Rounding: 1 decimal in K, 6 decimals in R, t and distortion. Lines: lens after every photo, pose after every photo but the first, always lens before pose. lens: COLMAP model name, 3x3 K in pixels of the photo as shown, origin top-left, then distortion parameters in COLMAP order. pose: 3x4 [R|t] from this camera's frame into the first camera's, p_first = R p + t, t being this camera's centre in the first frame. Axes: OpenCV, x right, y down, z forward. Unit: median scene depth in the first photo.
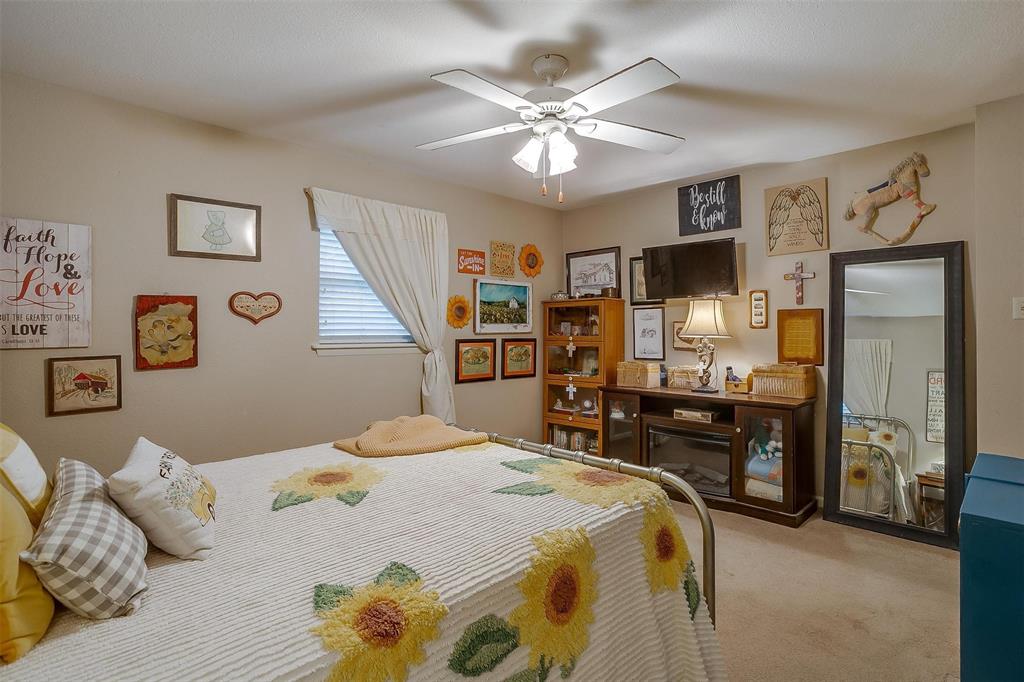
lens RADIAL K [[496.2, 0, 509.5], [0, 496.2, 324.2], [0, 0, 1]] dist [-0.049913, 0.022436]
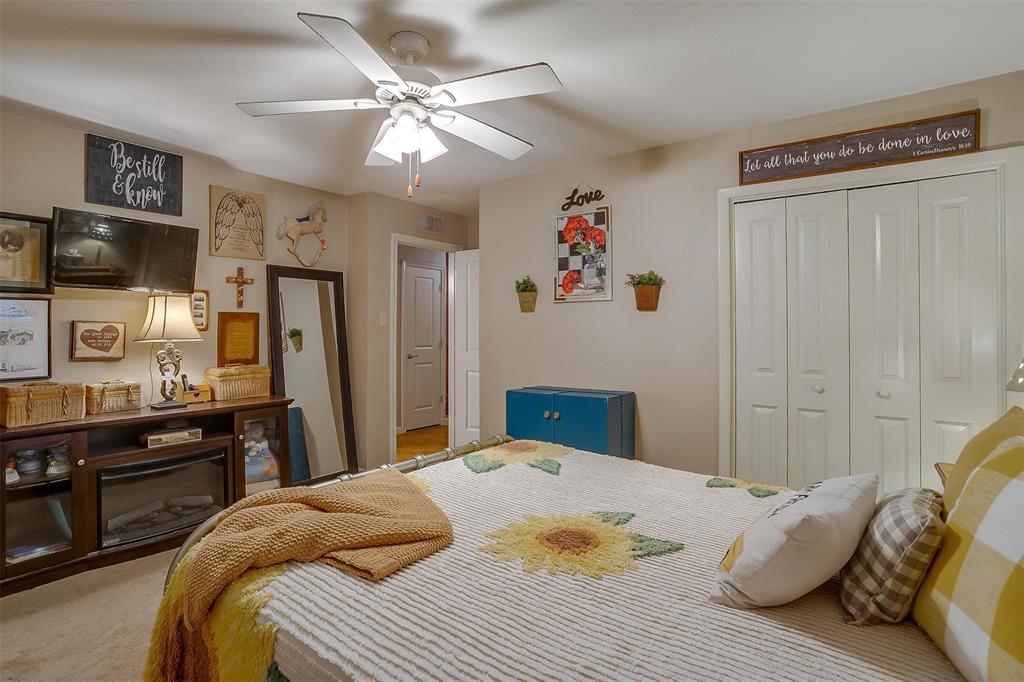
lens RADIAL K [[496.2, 0, 502.5], [0, 496.2, 323.0], [0, 0, 1]] dist [-0.049913, 0.022436]
pose [[-0.159074, 0.019156, 0.987081, -0.497266], [-0.006845, 0.999766, -0.020505, 0.008862], [-0.987243, -0.010018, -0.158906, 0.583017]]
